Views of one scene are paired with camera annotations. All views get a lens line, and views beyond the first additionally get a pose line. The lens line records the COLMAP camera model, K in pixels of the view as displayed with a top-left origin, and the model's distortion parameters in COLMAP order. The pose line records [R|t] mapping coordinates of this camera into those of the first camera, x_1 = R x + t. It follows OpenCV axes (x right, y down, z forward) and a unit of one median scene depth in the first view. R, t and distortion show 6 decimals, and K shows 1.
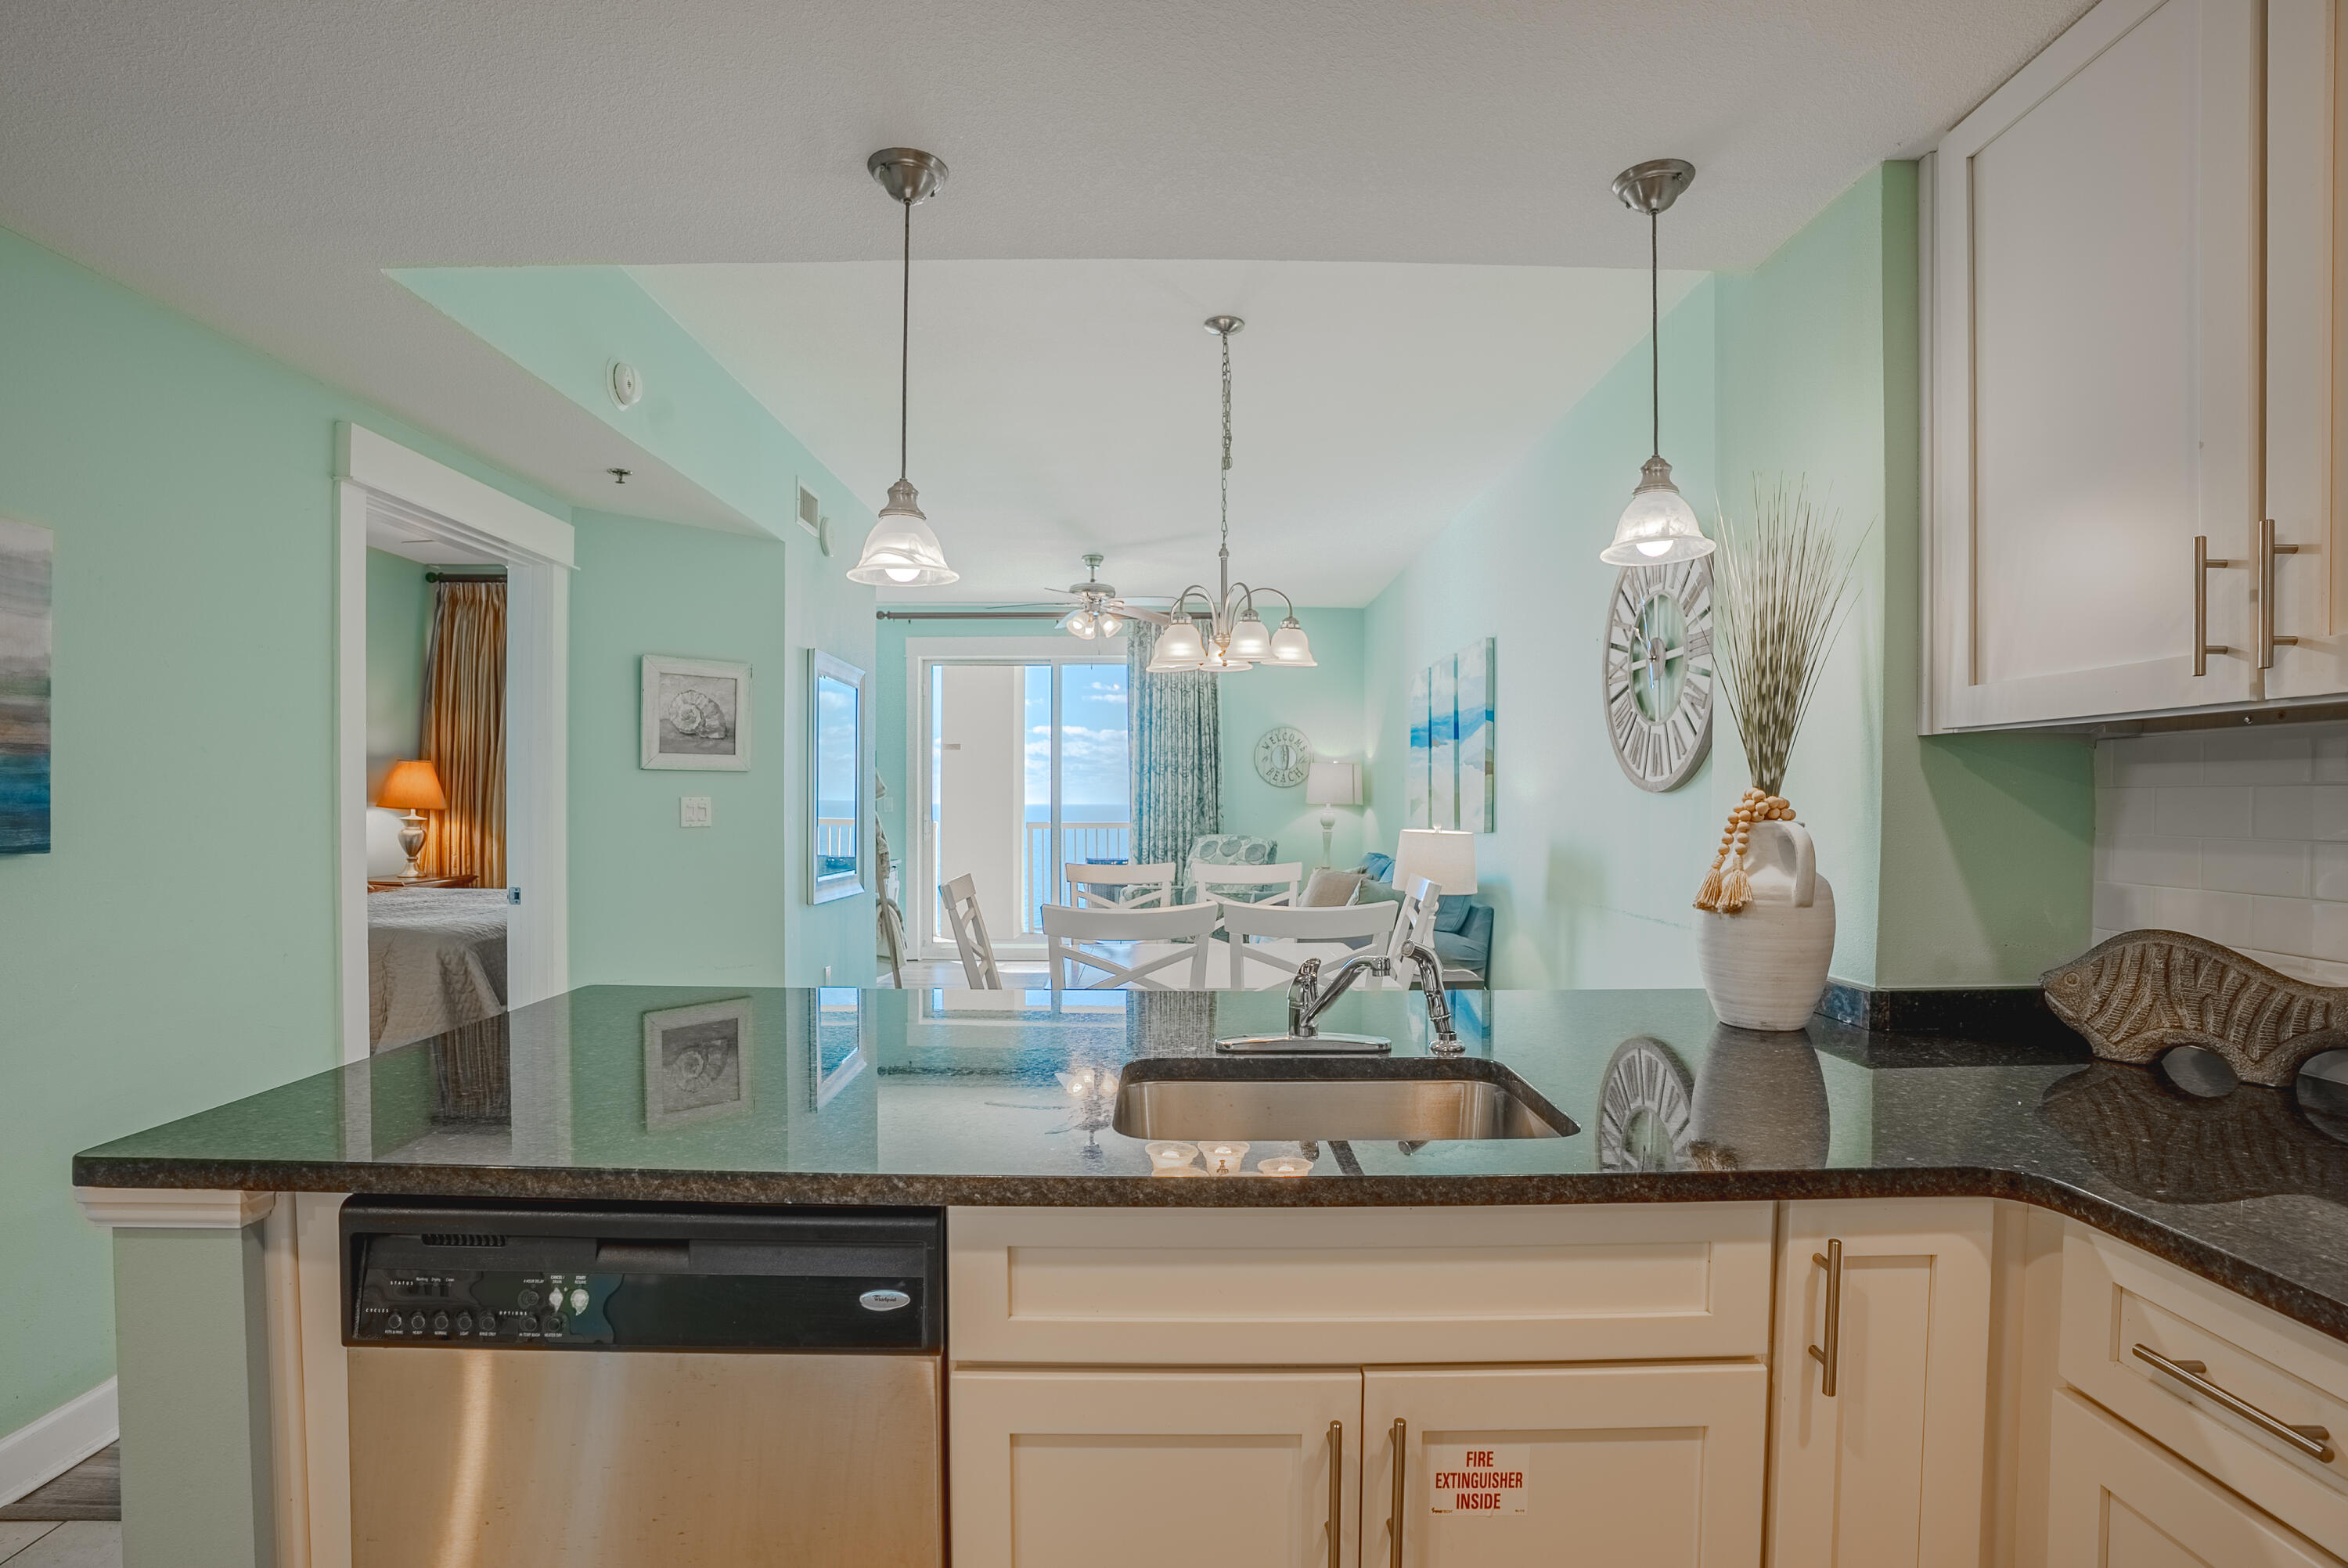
lens RADIAL K [[1104.4, 0, 1205.7], [0, 1104.4, 823.7], [0, 0, 1]] dist [-0.049085, 0.012542]
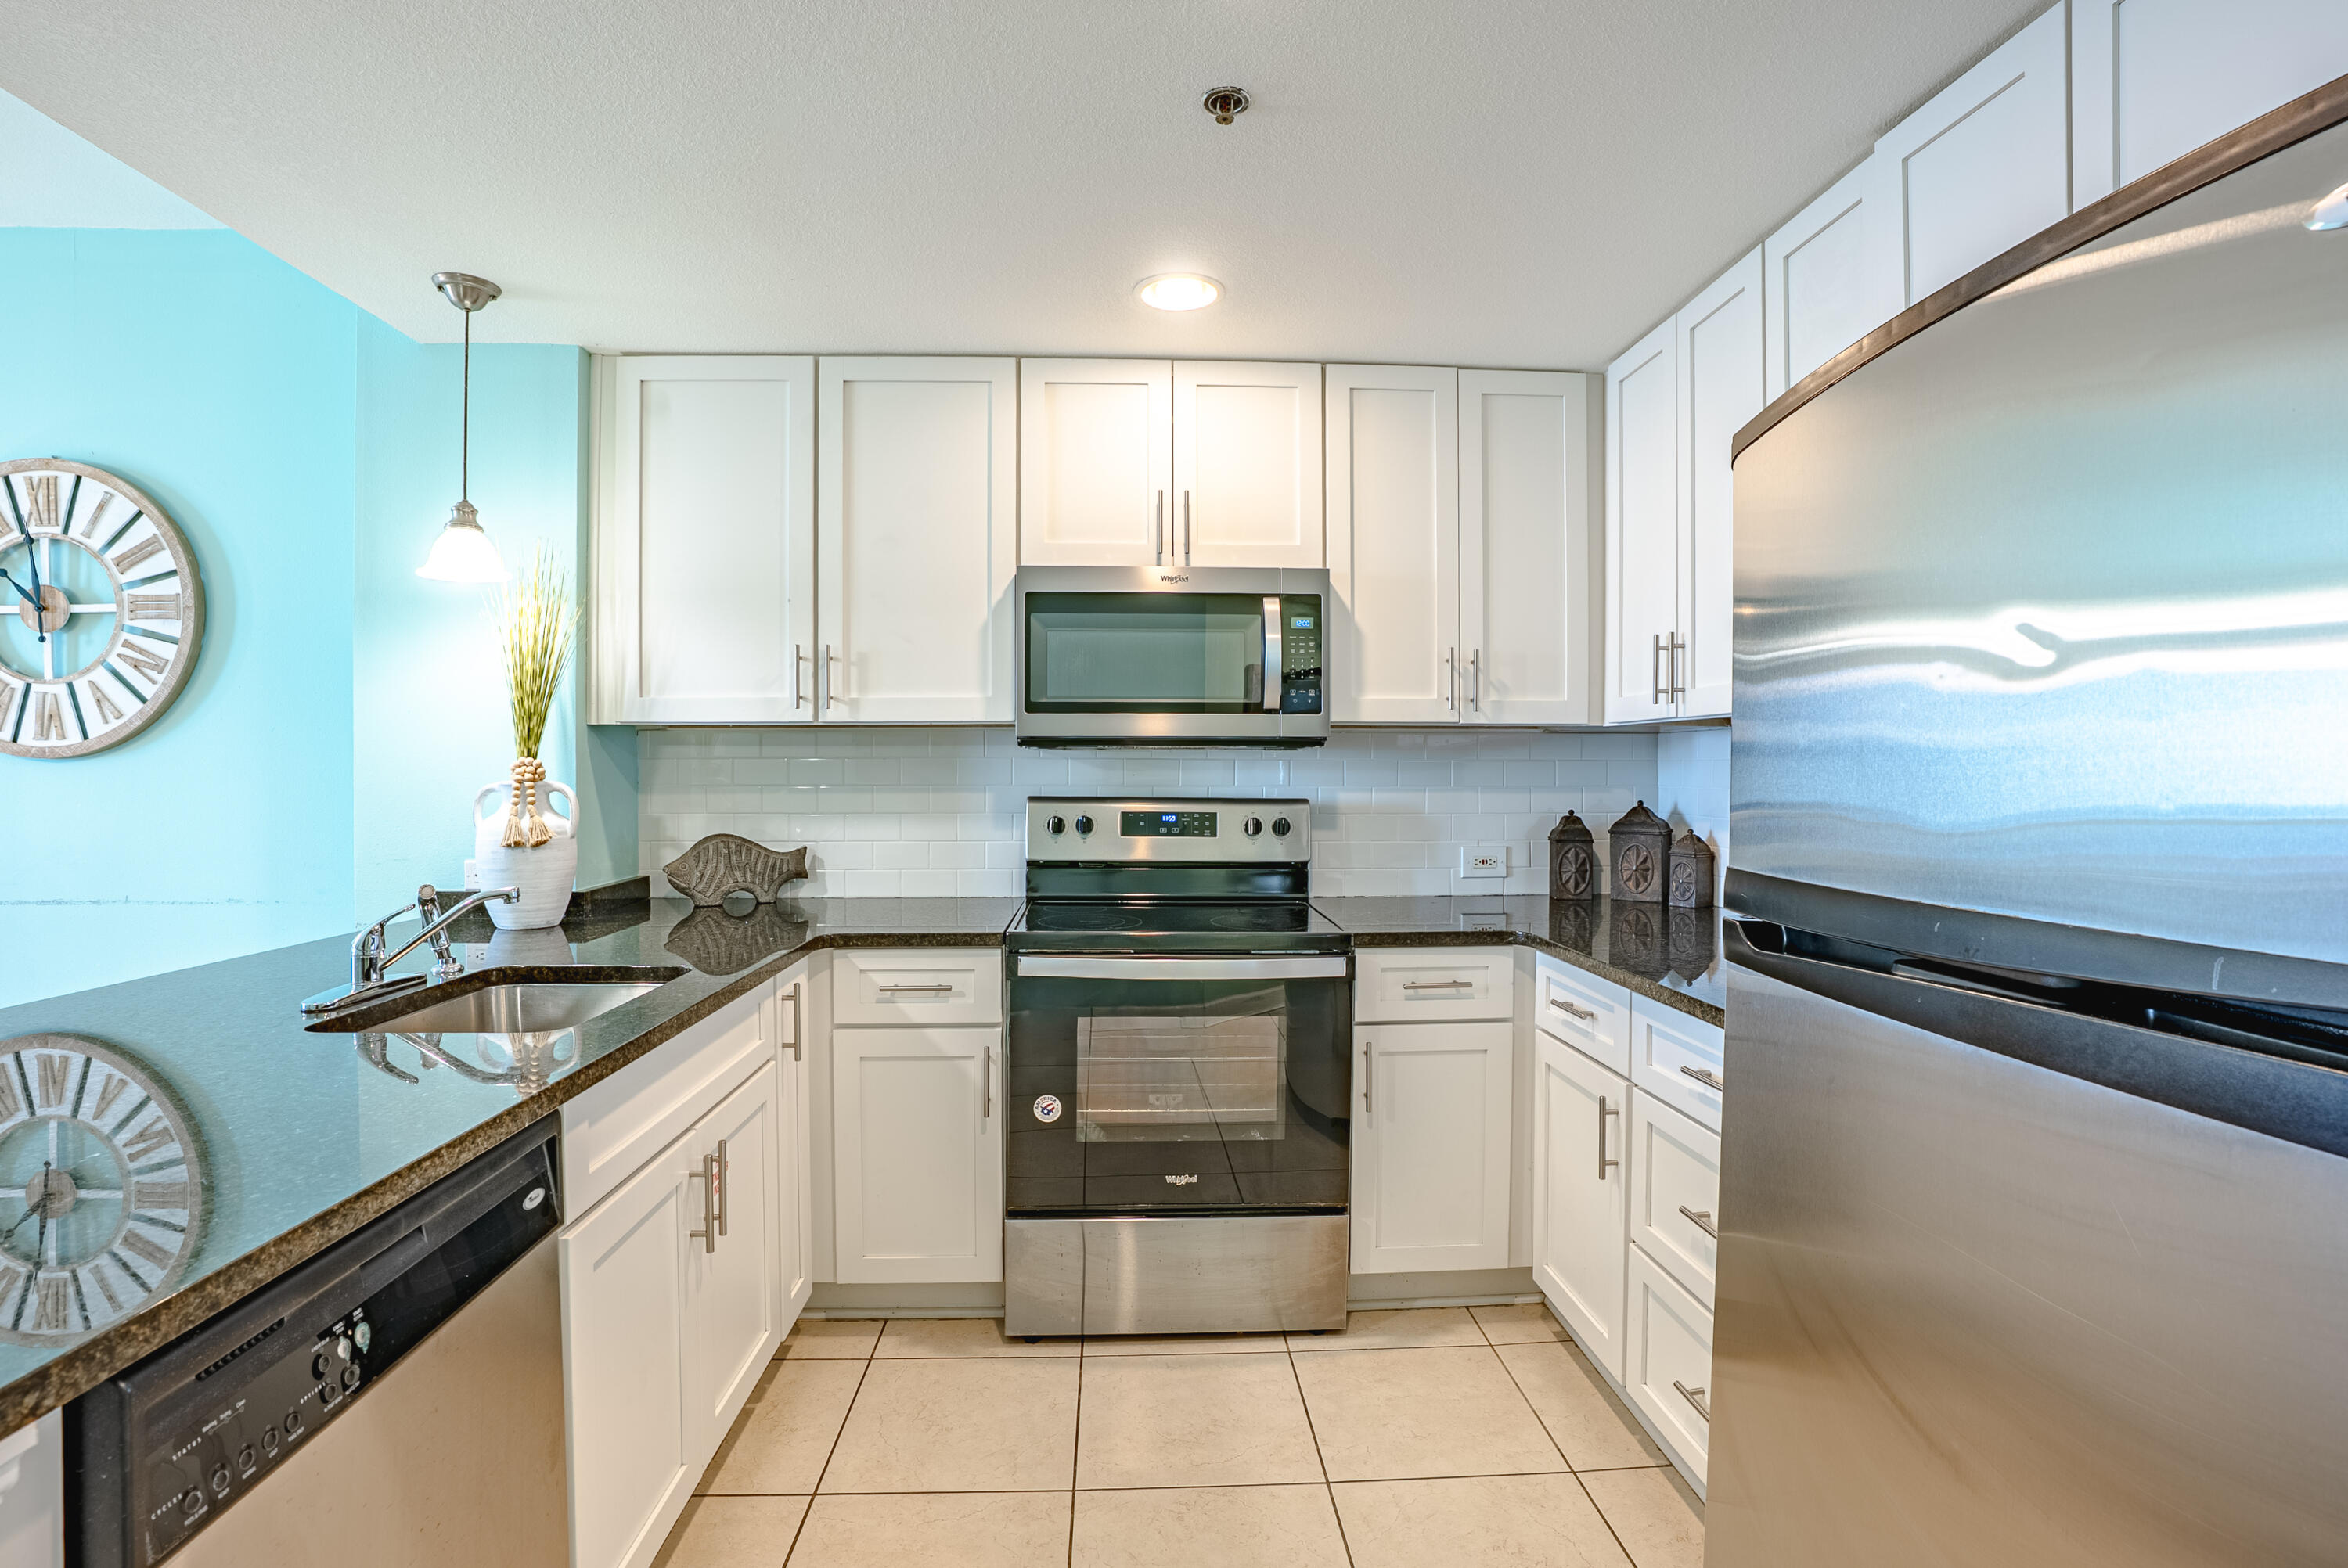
lens RADIAL K [[1104.4, 0, 1151.0], [0, 1104.4, 782.5], [0, 0, 1]] dist [-0.049085, 0.012542]
pose [[-0.027368, -0.014508, 0.999520, -1.143958], [0.022722, 0.999627, 0.015132, -0.004717], [-0.999367, 0.023125, -0.027028, 0.293430]]
